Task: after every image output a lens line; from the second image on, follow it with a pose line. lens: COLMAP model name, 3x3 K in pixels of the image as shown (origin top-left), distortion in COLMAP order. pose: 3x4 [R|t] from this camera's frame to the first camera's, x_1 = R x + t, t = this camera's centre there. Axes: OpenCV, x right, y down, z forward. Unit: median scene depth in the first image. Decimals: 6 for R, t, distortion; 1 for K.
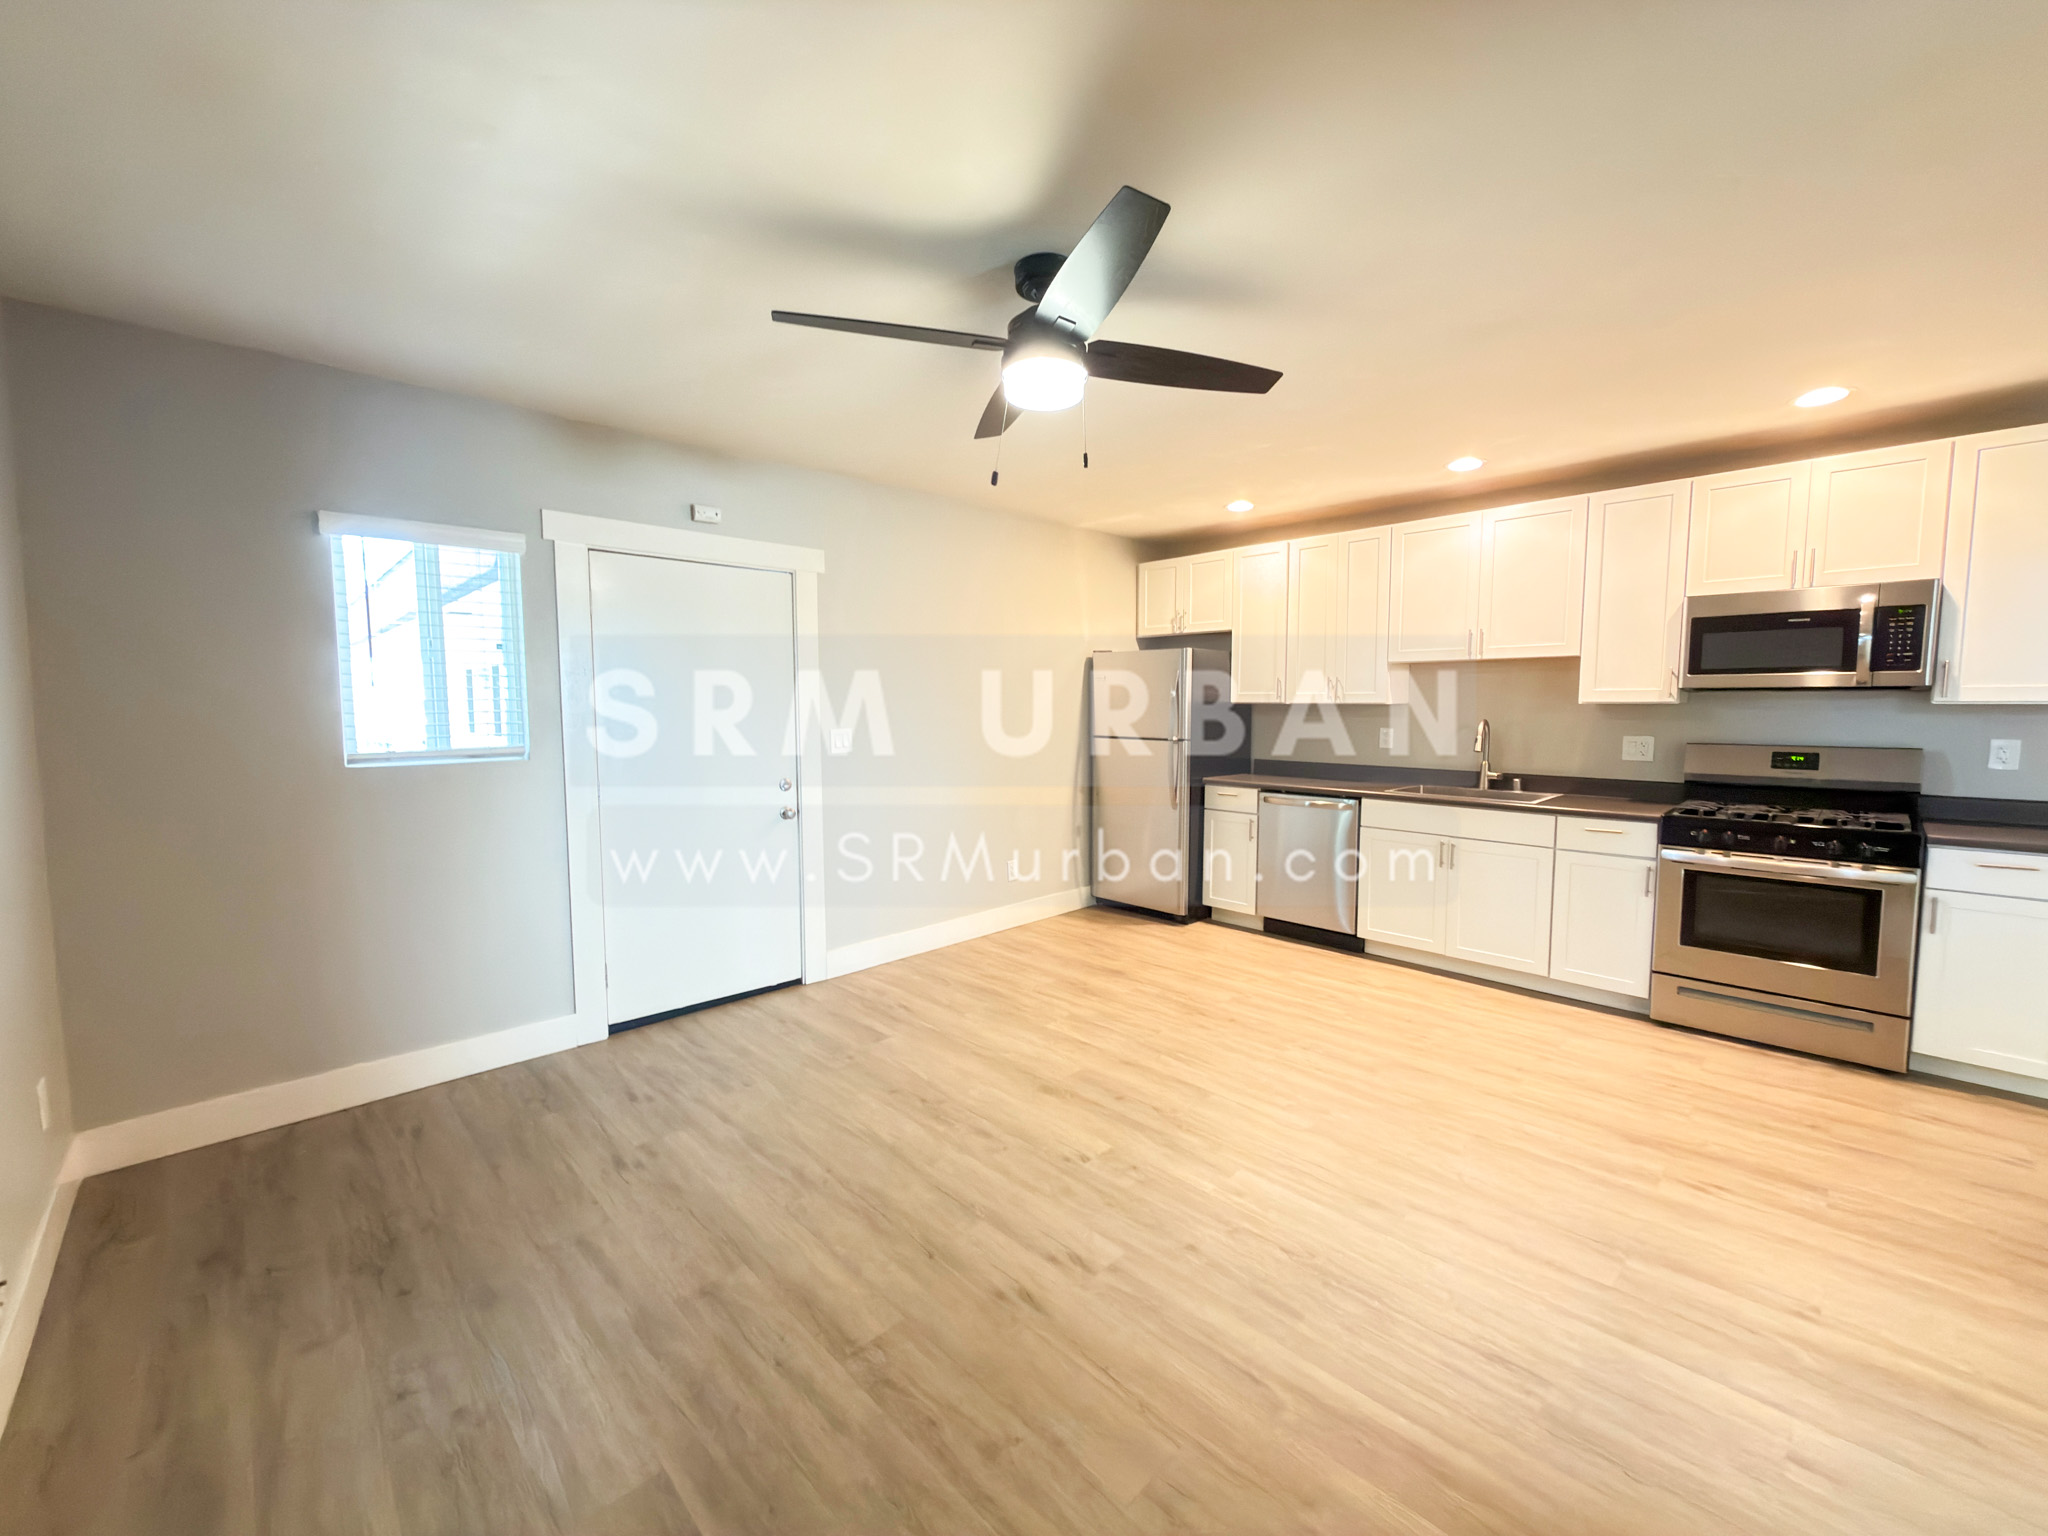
lens RADIAL K [[814.3, 0, 1024.0], [0, 814.3, 768.0], [0, 0, 1]] dist [0.001099, -0.000104]
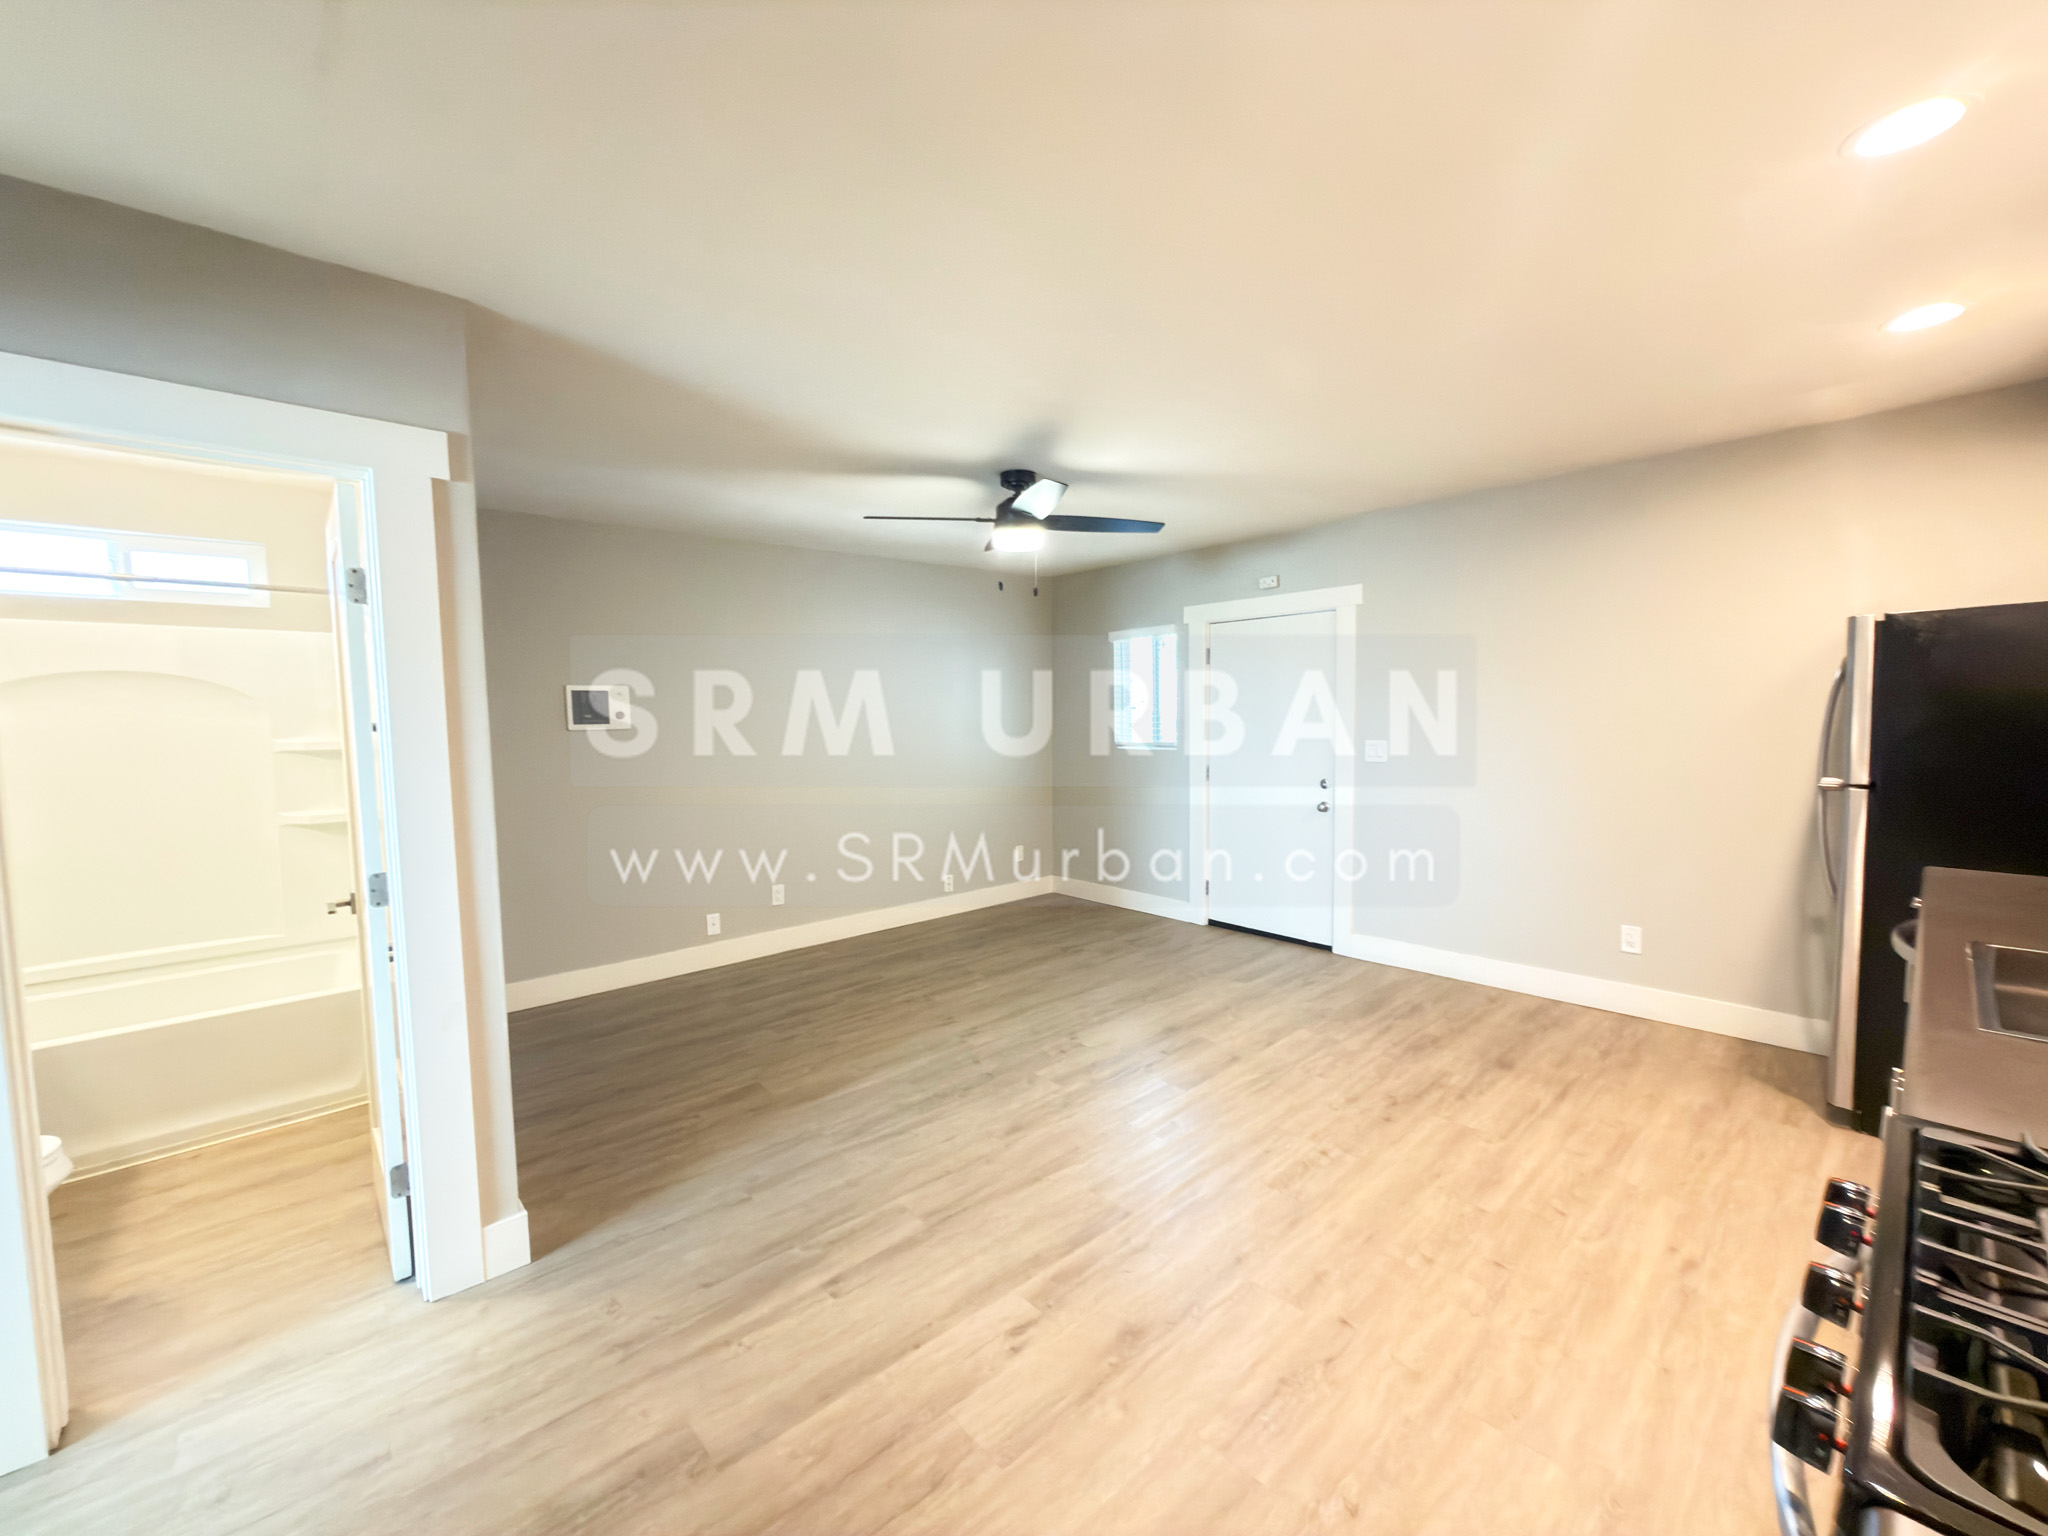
lens RADIAL K [[816.9, 0, 1024.0], [0, 816.9, 768.0], [0, 0, 1]] dist [0.001461, -0.000403]
pose [[-0.034940, 0.071517, -0.996827, 1.005225], [-0.062797, 0.995308, 0.073609, -0.068524], [0.997415, 0.065170, -0.030285, 0.621535]]
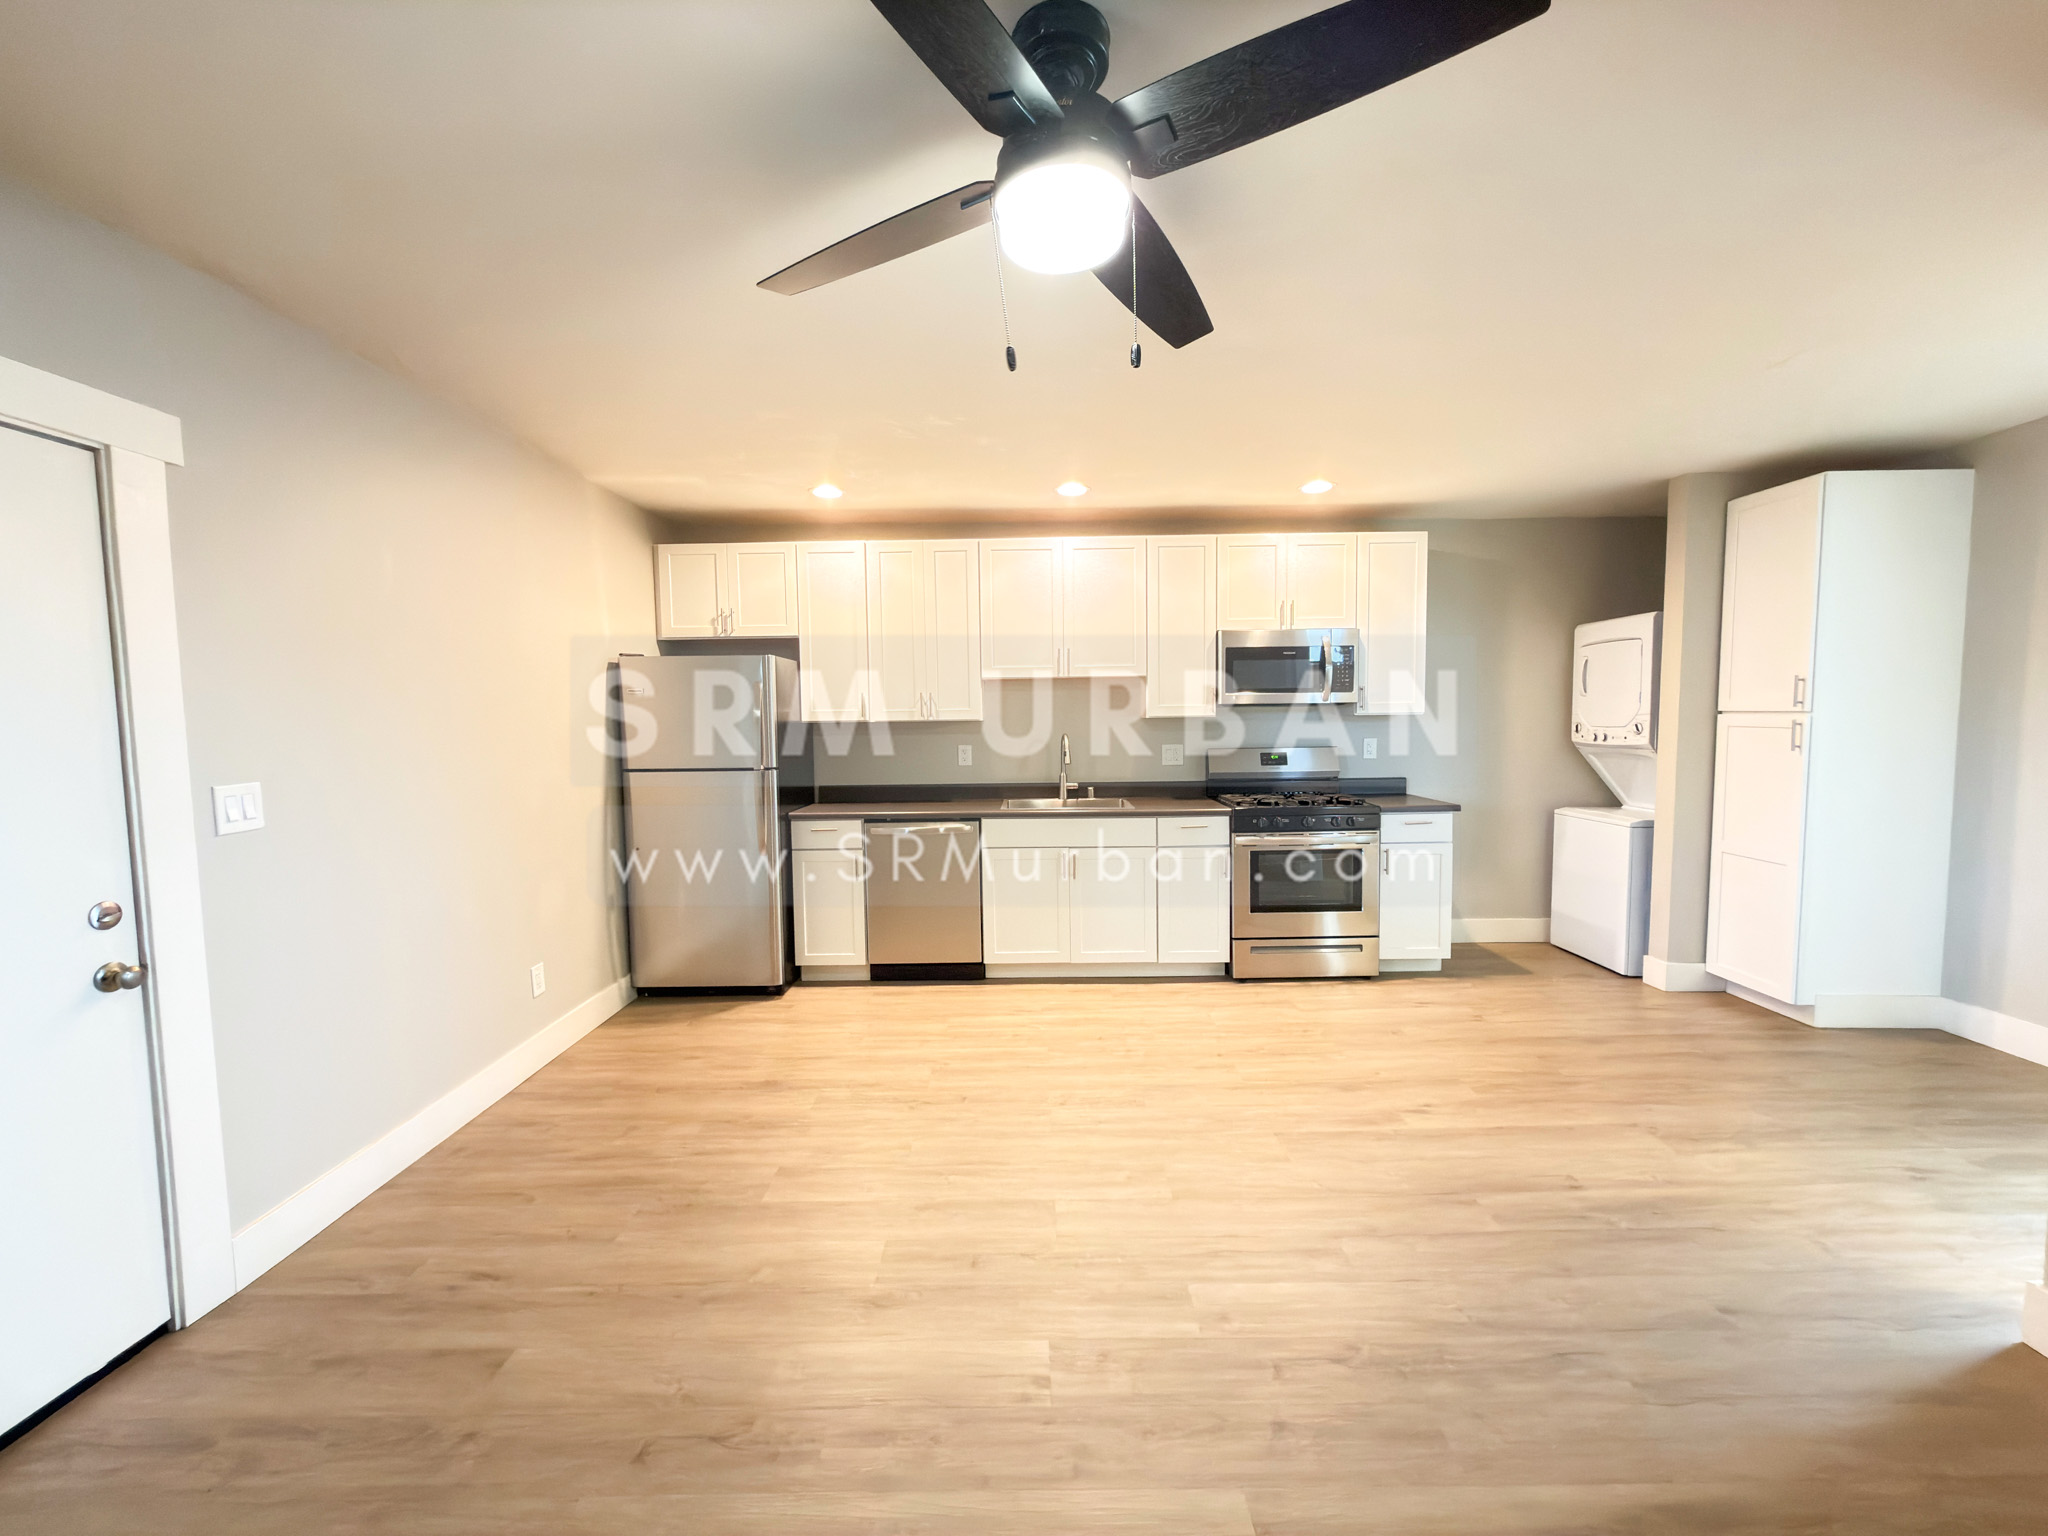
lens RADIAL K [[814.3, 0, 1024.0], [0, 814.3, 768.0], [0, 0, 1]] dist [0.001099, -0.000104]
pose [[0.702103, -0.053538, 0.710060, -0.267238], [0.070127, 0.997521, 0.005870, -0.029015], [-0.708614, 0.045673, 0.704117, 0.337307]]
